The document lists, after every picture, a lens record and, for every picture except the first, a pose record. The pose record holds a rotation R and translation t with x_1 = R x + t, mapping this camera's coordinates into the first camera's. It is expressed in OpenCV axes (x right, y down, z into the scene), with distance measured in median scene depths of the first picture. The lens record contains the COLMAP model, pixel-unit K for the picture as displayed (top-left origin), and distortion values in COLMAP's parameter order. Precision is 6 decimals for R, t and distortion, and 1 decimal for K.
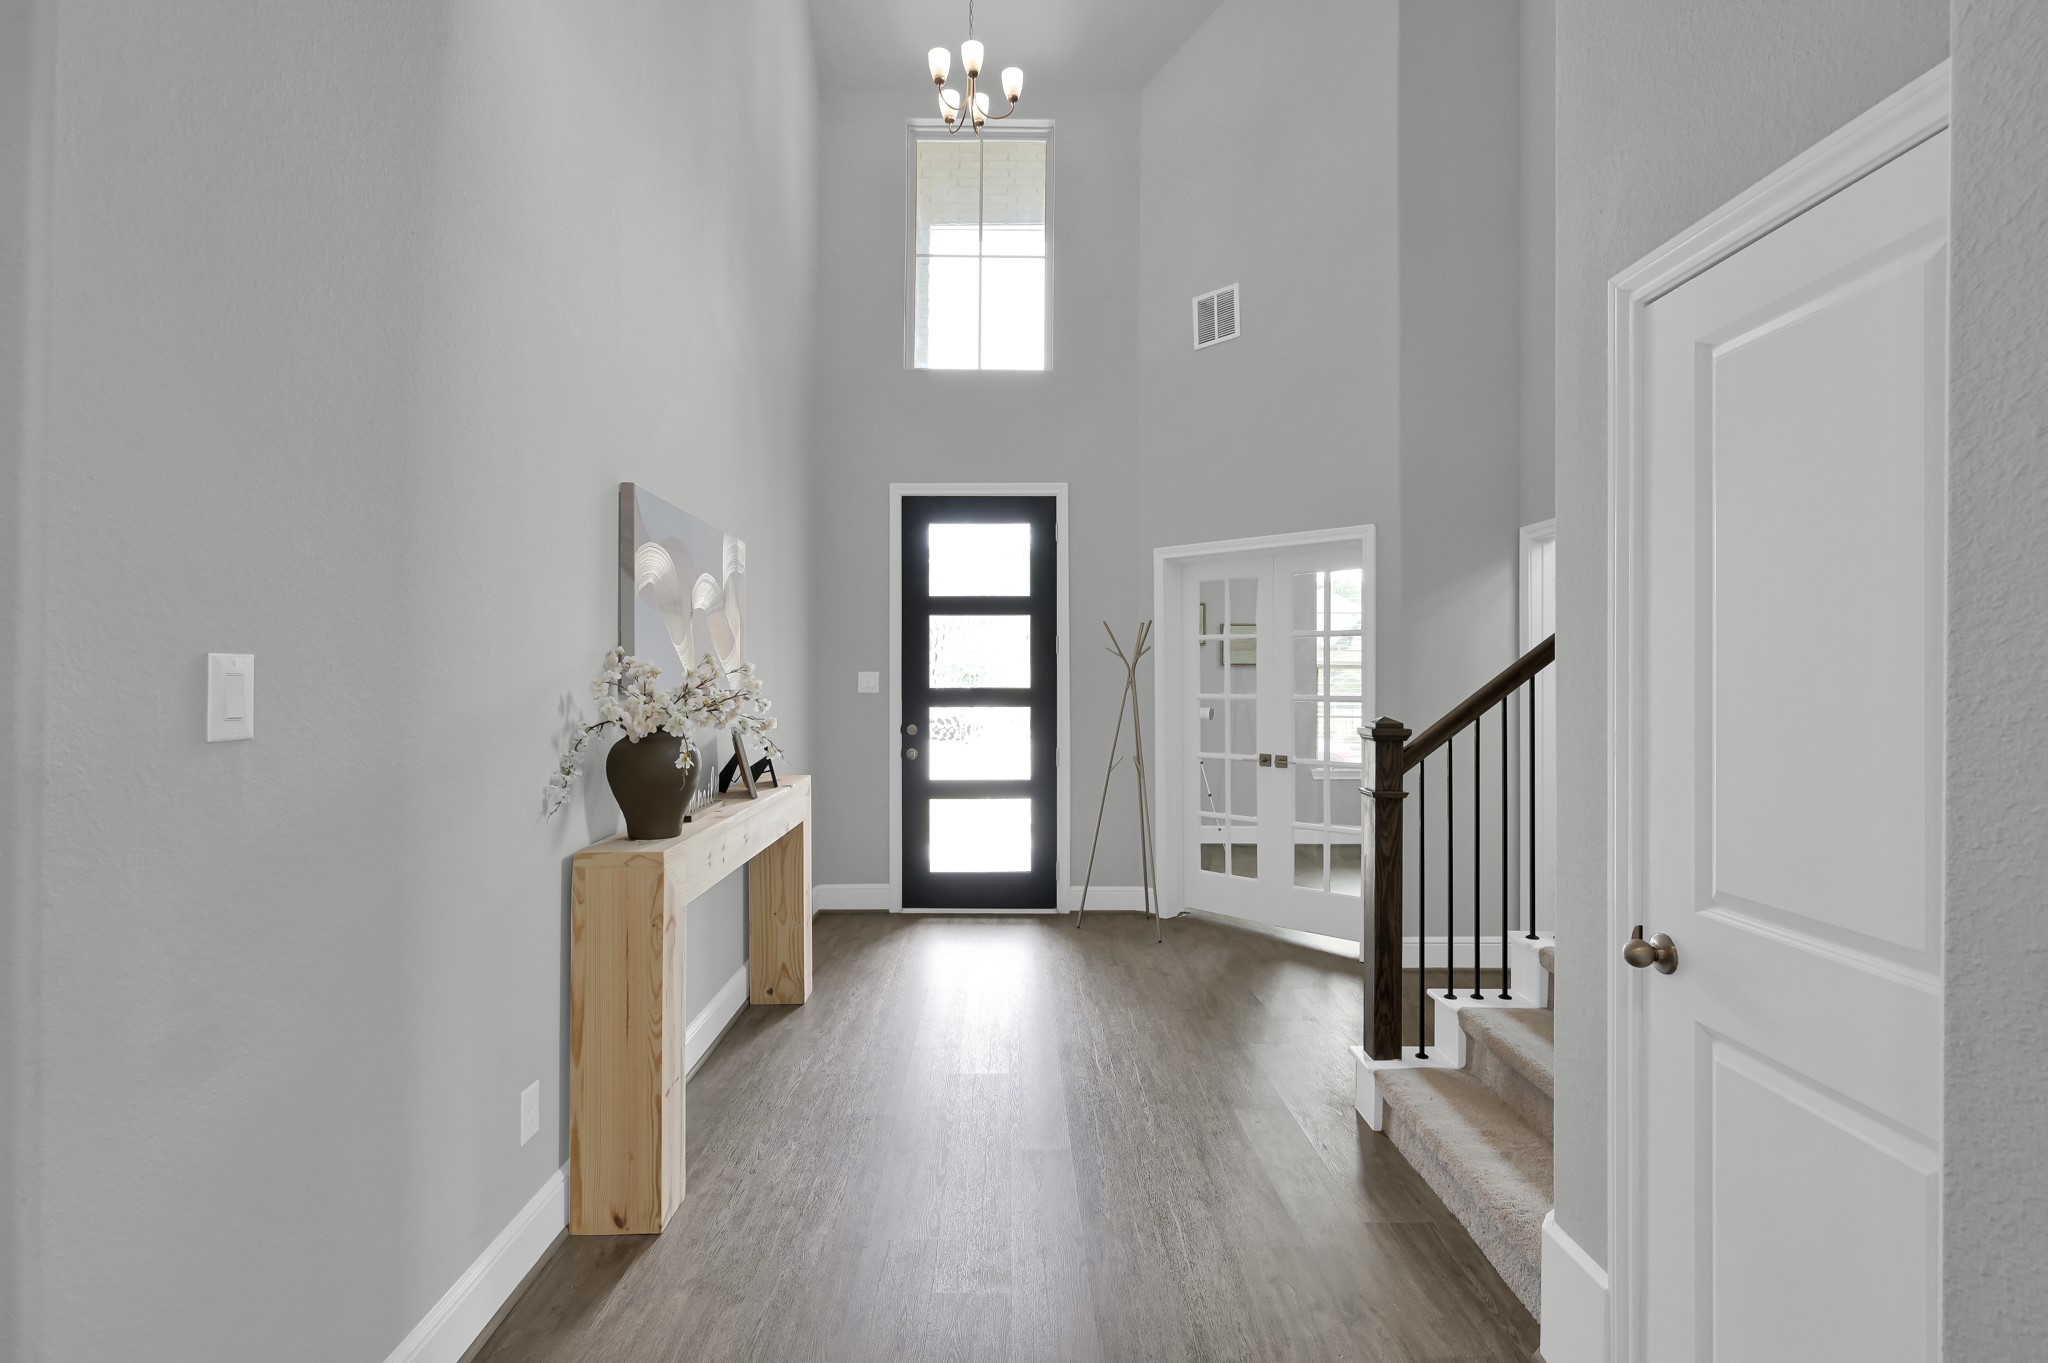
lens RADIAL K [[999.3, 0, 1024.0], [0, 999.3, 681.5], [0, 0, 1]] dist [-0.000467, 0.000000]
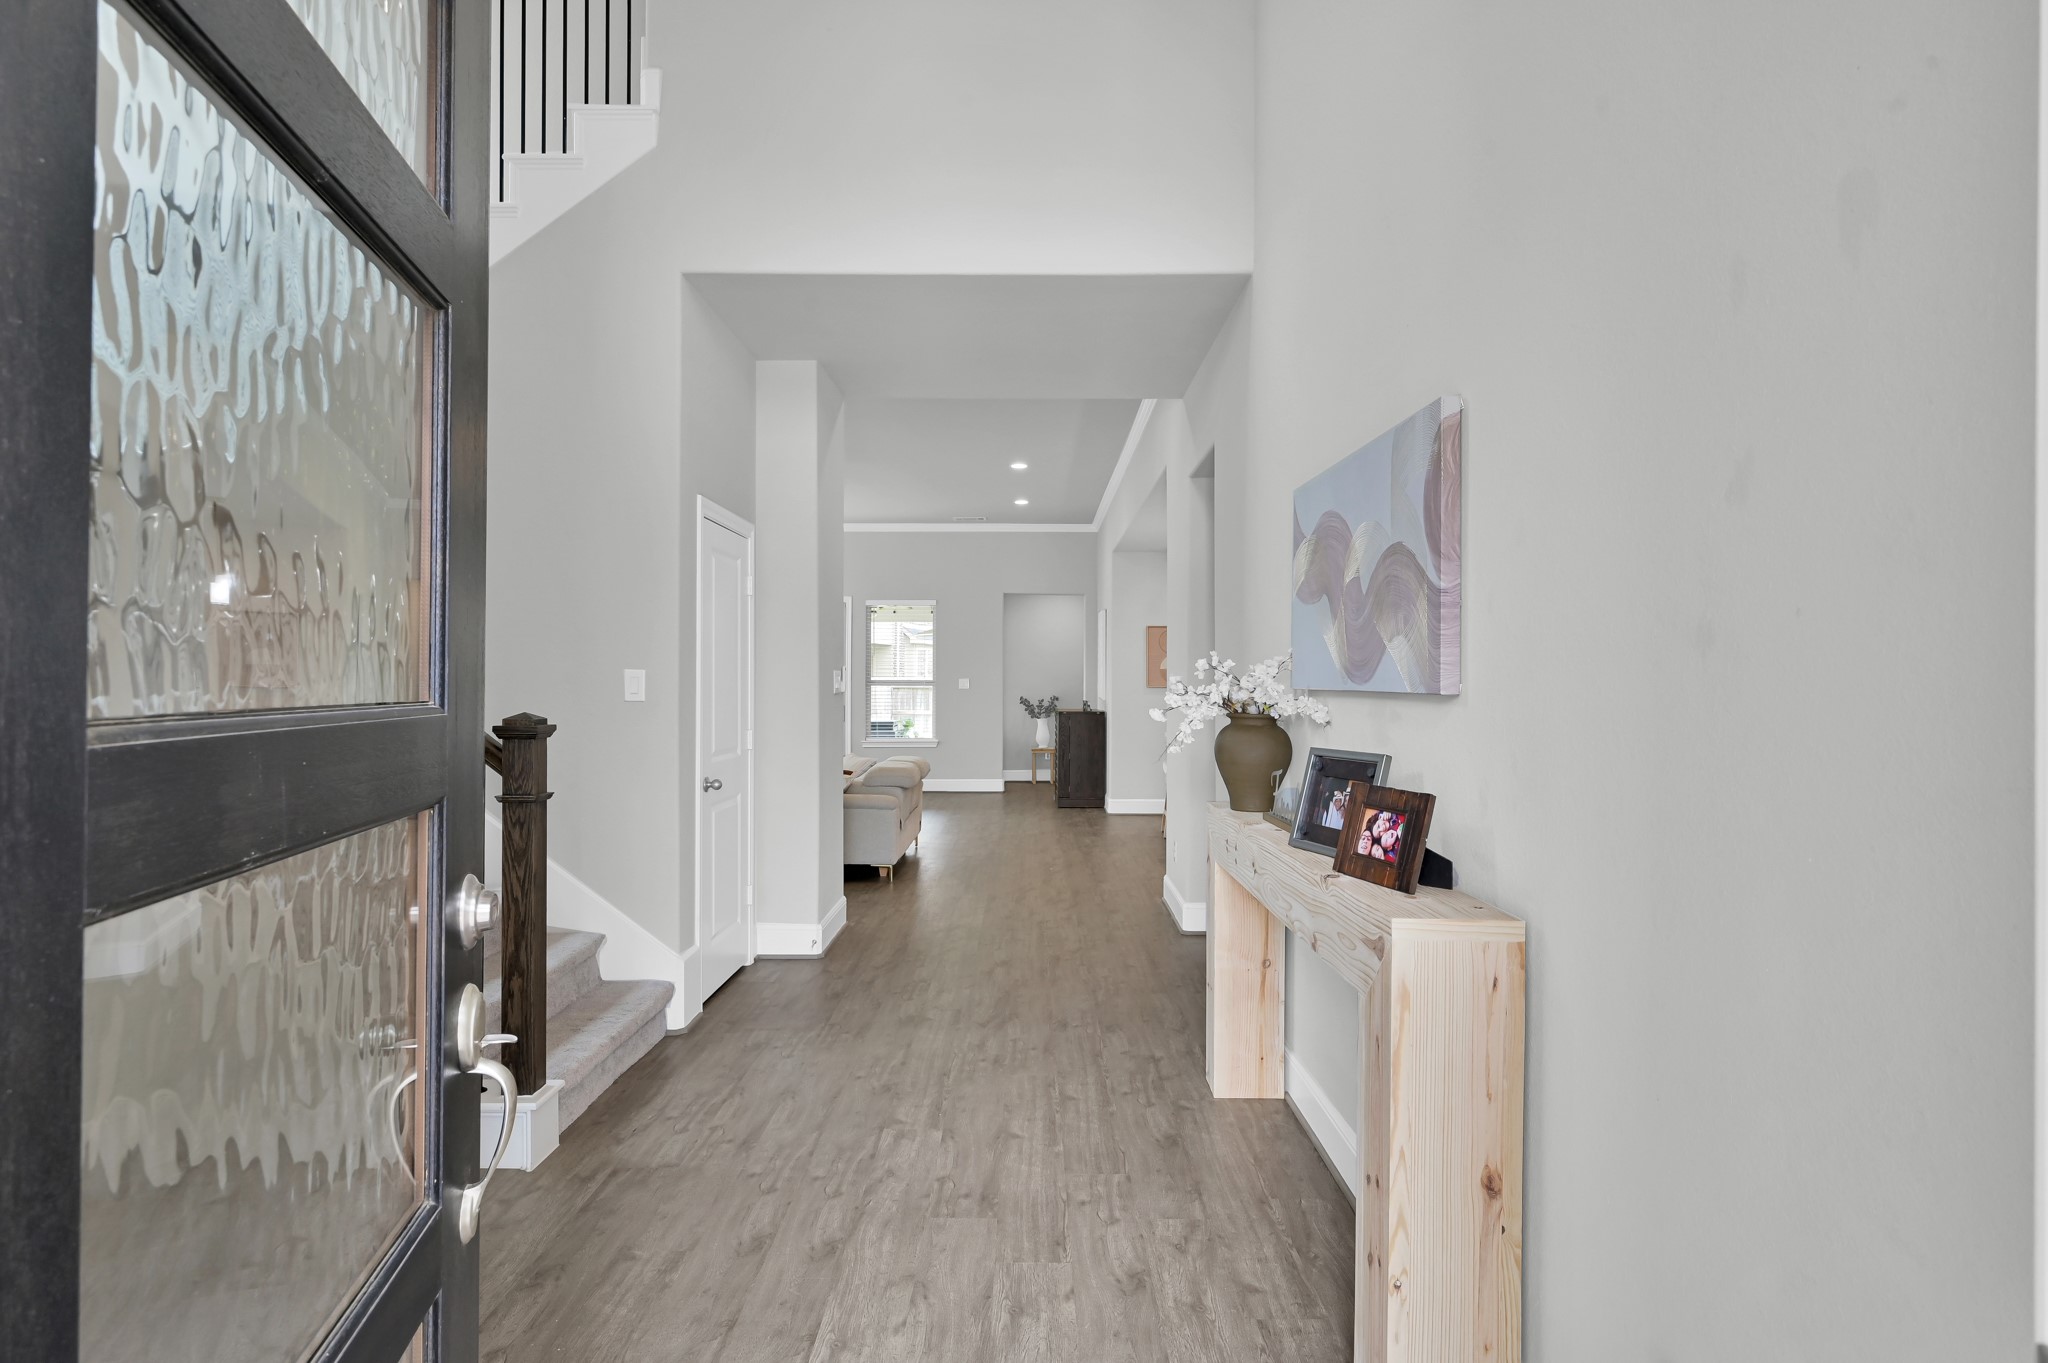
lens RADIAL K [[1063.5, 0, 1024.0], [0, 1063.5, 681.5], [0, 0, 1]] dist [-0.000547, -0.000035]
pose [[-0.999792, -0.002152, 0.020292, -0.060369], [-0.002134, 0.999997, 0.000936, 0.004060], [-0.020294, 0.000892, -0.999794, 1.081061]]
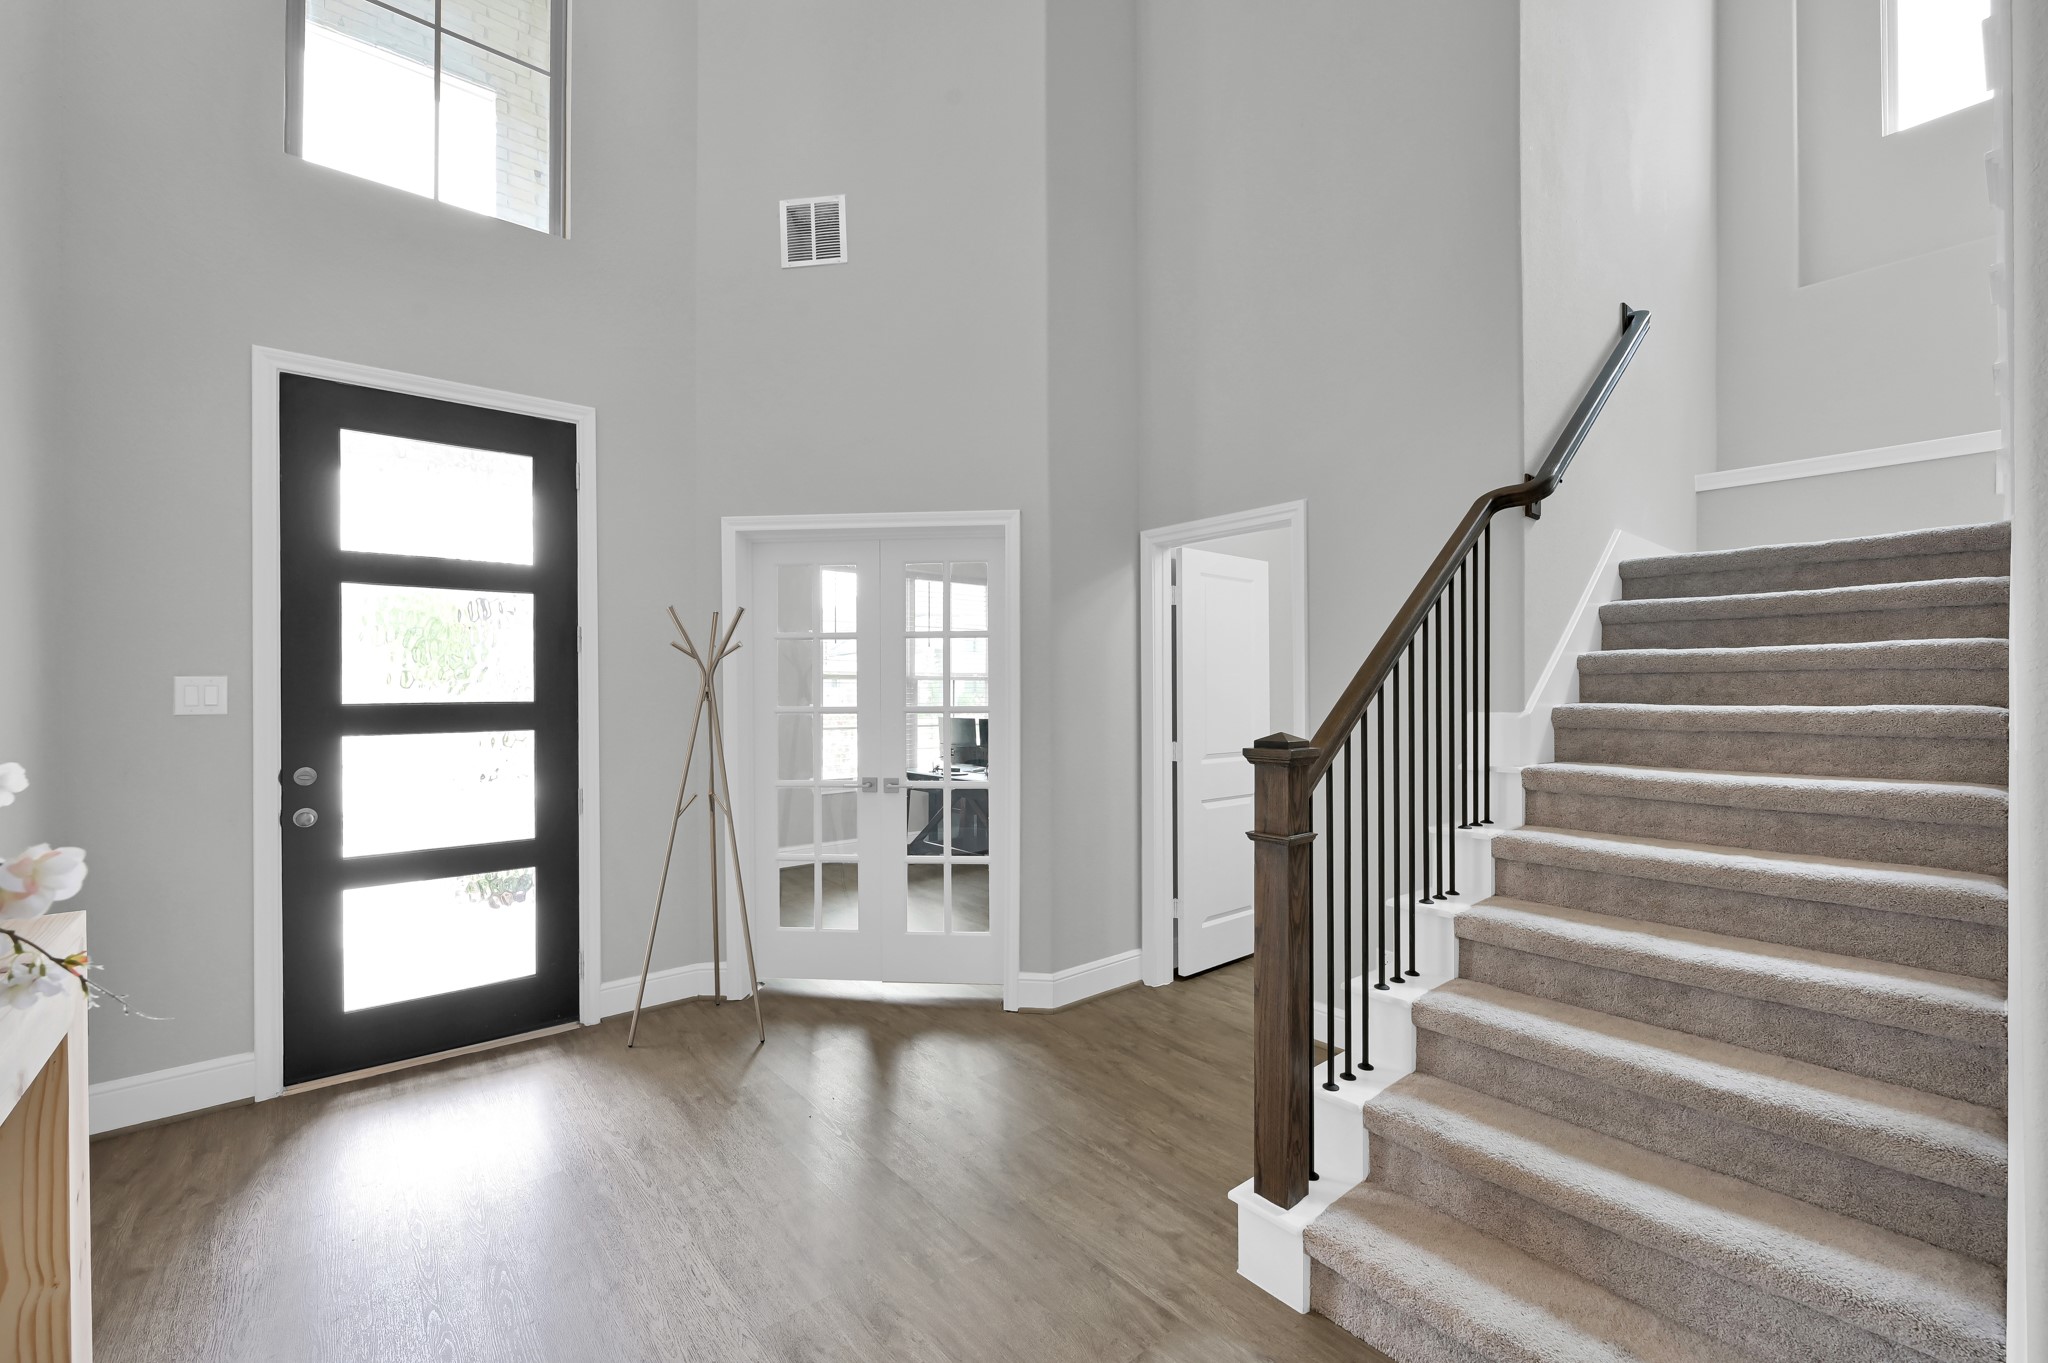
lens RADIAL K [[848.1, 0, 1023.0], [0, 848.1, 690.3], [0, 0, 1]] dist [0.000759, 0.000346]
pose [[0.776537, -0.004699, 0.630054, -0.099706], [0.007955, 0.999966, -0.002346, 0.002603], [-0.630021, 0.006834, 0.776548, 0.354023]]
